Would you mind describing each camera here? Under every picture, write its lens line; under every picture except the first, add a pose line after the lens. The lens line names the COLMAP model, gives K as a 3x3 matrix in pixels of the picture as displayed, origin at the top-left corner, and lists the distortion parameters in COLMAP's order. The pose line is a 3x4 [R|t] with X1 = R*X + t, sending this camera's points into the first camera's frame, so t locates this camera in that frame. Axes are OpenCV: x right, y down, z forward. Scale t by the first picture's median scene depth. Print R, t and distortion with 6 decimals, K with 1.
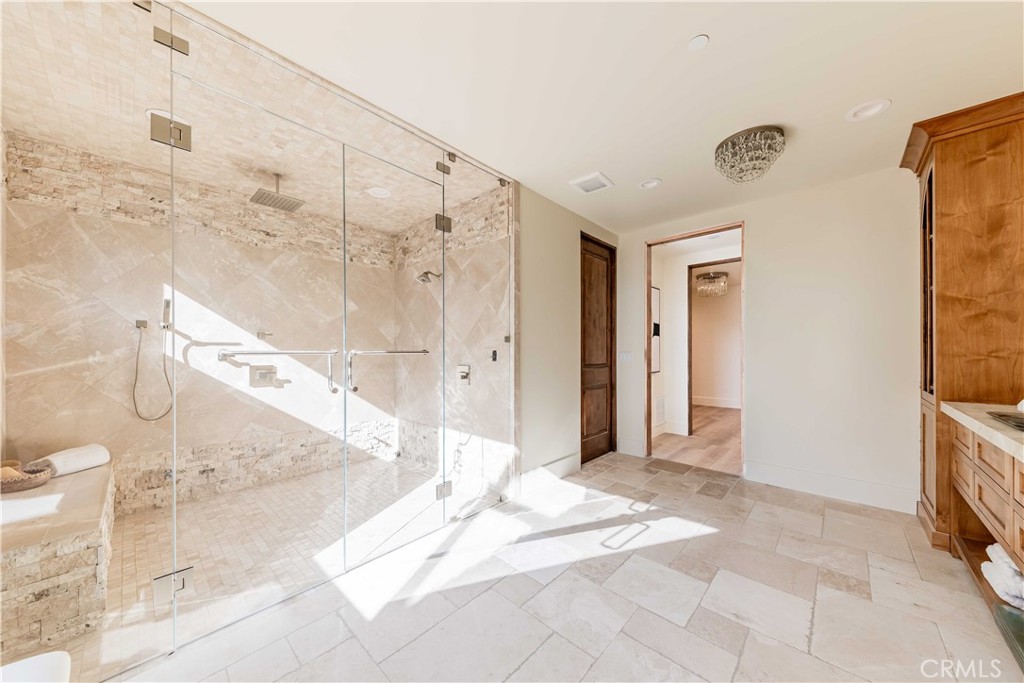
lens RADIAL K [[350.5, 0, 510.0], [0, 350.5, 350.5], [0, 0, 1]] dist [-0.002445, -0.000726]
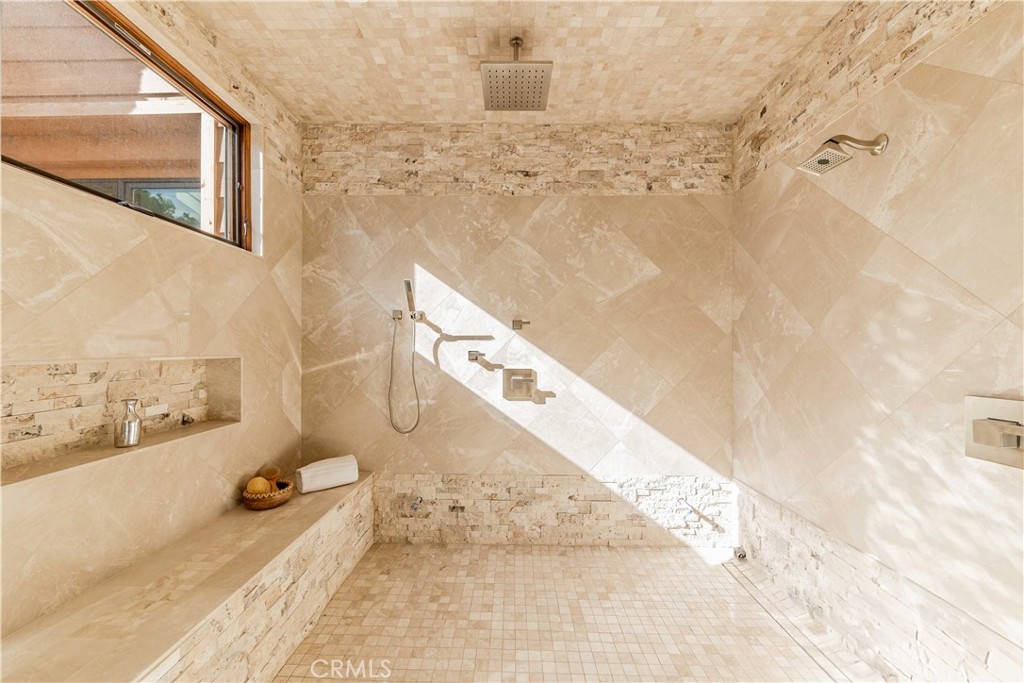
lens RADIAL K [[373.6, 0, 509.2], [0, 373.6, 349.8], [0, 0, 1]] dist [0.007377, -0.000319]
pose [[0.676054, 0.003881, -0.736842, -0.192626], [-0.000723, 0.999989, 0.004604, 0.002261], [0.736852, -0.002580, 0.676050, 0.512946]]
